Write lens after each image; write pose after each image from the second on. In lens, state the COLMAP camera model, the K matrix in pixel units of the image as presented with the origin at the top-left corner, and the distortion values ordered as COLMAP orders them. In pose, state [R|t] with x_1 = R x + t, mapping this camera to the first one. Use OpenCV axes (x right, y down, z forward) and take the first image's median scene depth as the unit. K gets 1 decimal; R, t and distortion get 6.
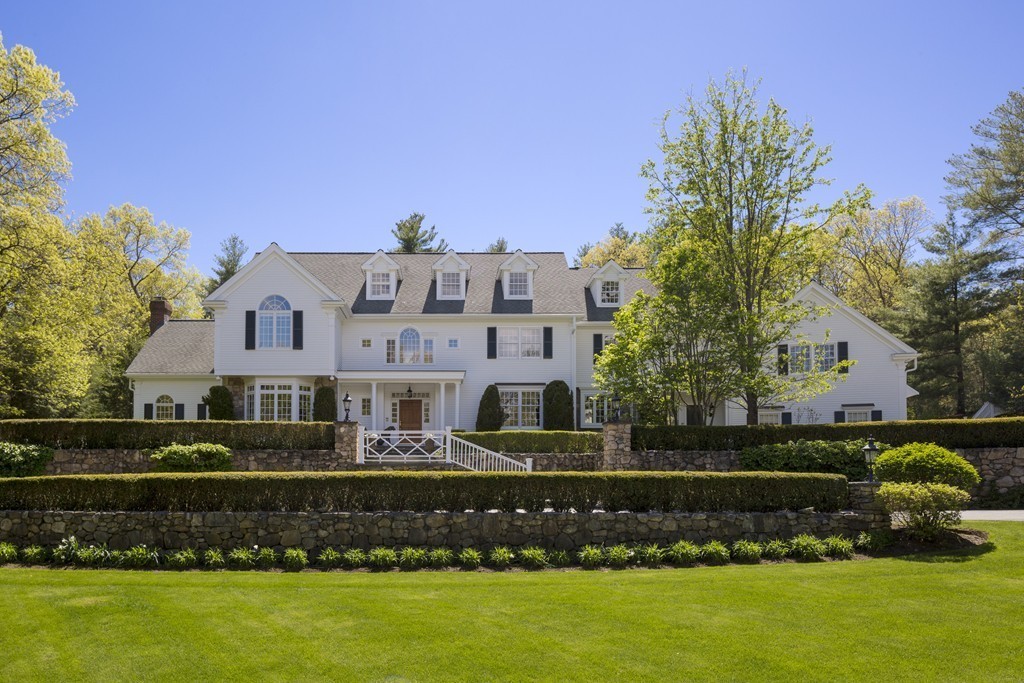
lens RADIAL K [[711.9, 0, 442.6], [0, 711.9, 470.1], [0, 0, 1]] dist [-0.008263, -0.002747]
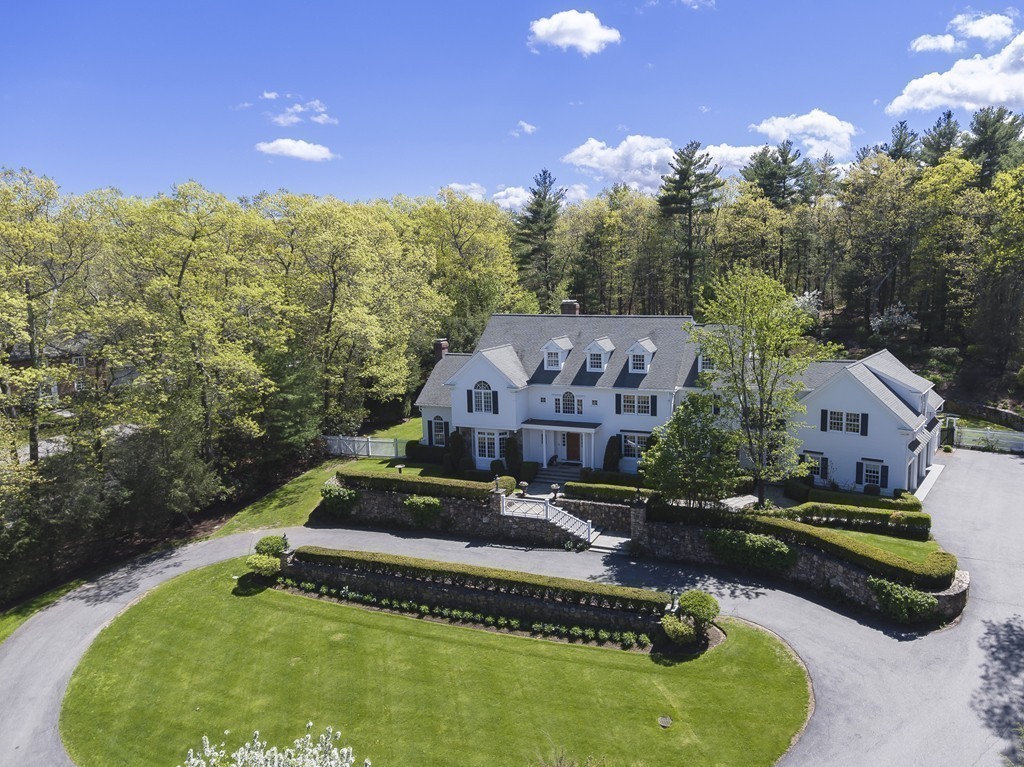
lens RADIAL K [[717.1, 0, 599.6], [0, 717.1, 369.9], [0, 0, 1]] dist [-0.005593, -0.000243]
pose [[0.948392, 0.032528, -0.315429, 1.076299], [0.018238, 0.987483, 0.156668, -1.030018], [0.316576, -0.154336, 0.935927, -0.935006]]
